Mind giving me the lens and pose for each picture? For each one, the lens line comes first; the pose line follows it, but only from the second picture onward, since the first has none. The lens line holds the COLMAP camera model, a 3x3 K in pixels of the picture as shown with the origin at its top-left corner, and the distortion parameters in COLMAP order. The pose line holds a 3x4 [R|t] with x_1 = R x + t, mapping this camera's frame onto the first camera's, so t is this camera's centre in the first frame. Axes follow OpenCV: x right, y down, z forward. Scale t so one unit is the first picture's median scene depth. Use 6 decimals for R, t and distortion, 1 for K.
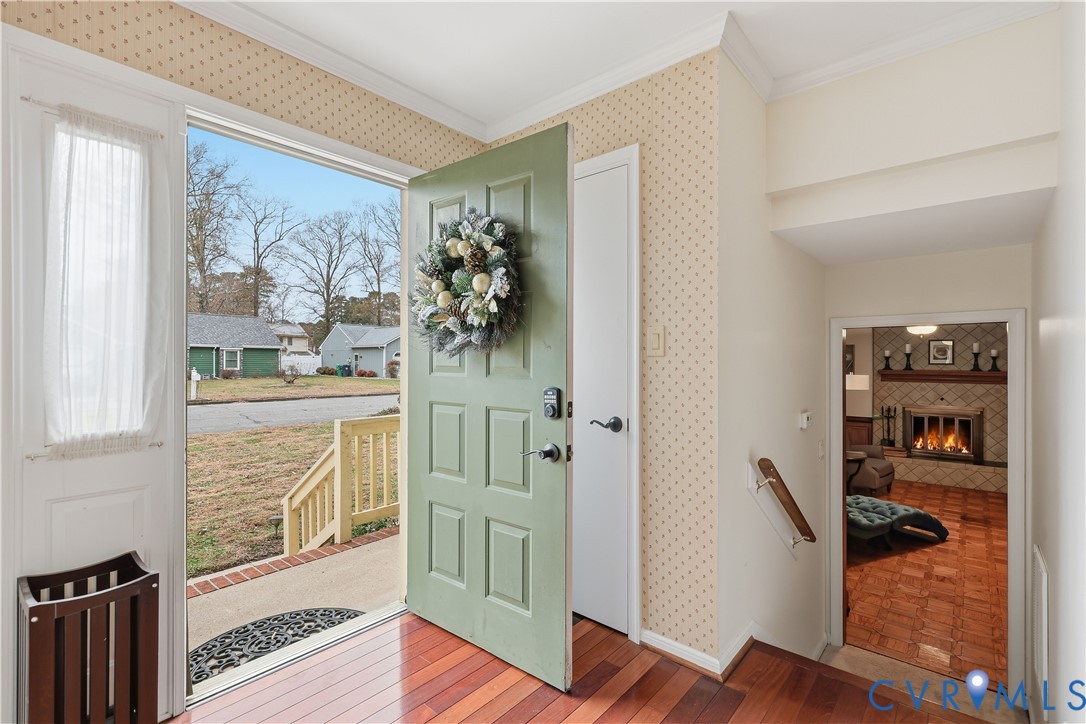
lens RADIAL K [[496.5, 0, 540.6], [0, 496.5, 364.9], [0, 0, 1]] dist [0.004608, 0.000127]
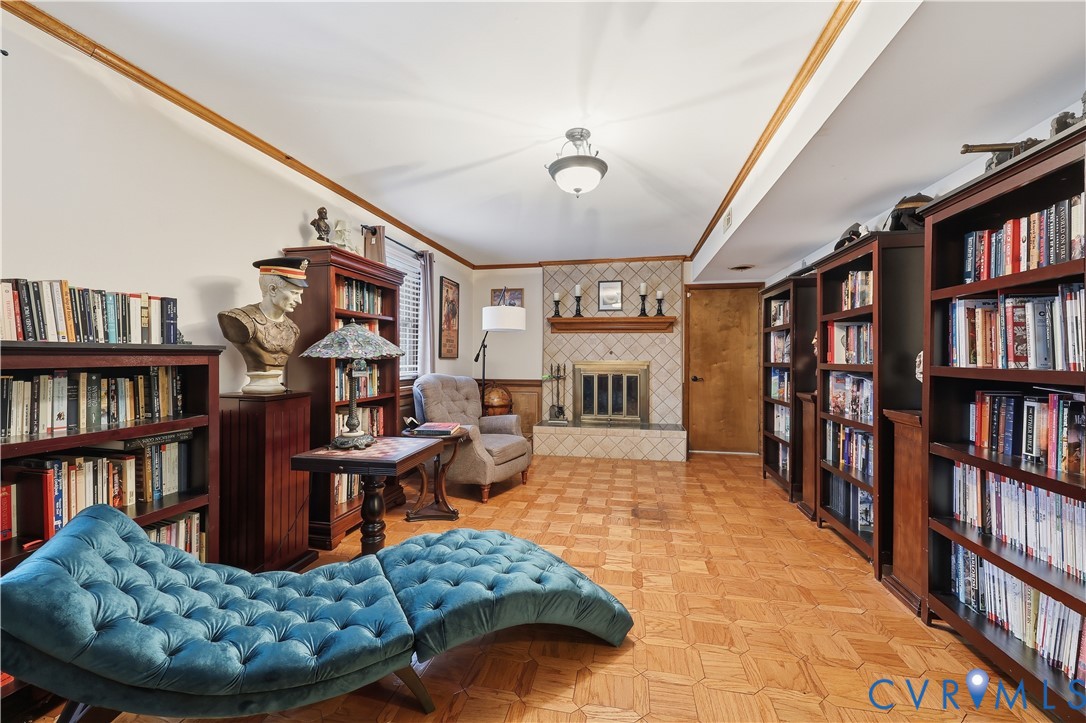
lens RADIAL K [[496.5, 0, 541.2], [0, 496.5, 357.3], [0, 0, 1]] dist [0.004608, 0.000127]
pose [[0.860630, -0.003308, 0.509221, 0.289618], [-0.000687, 0.999970, 0.007657, 0.070206], [-0.509231, -0.006939, 0.860602, 0.353993]]
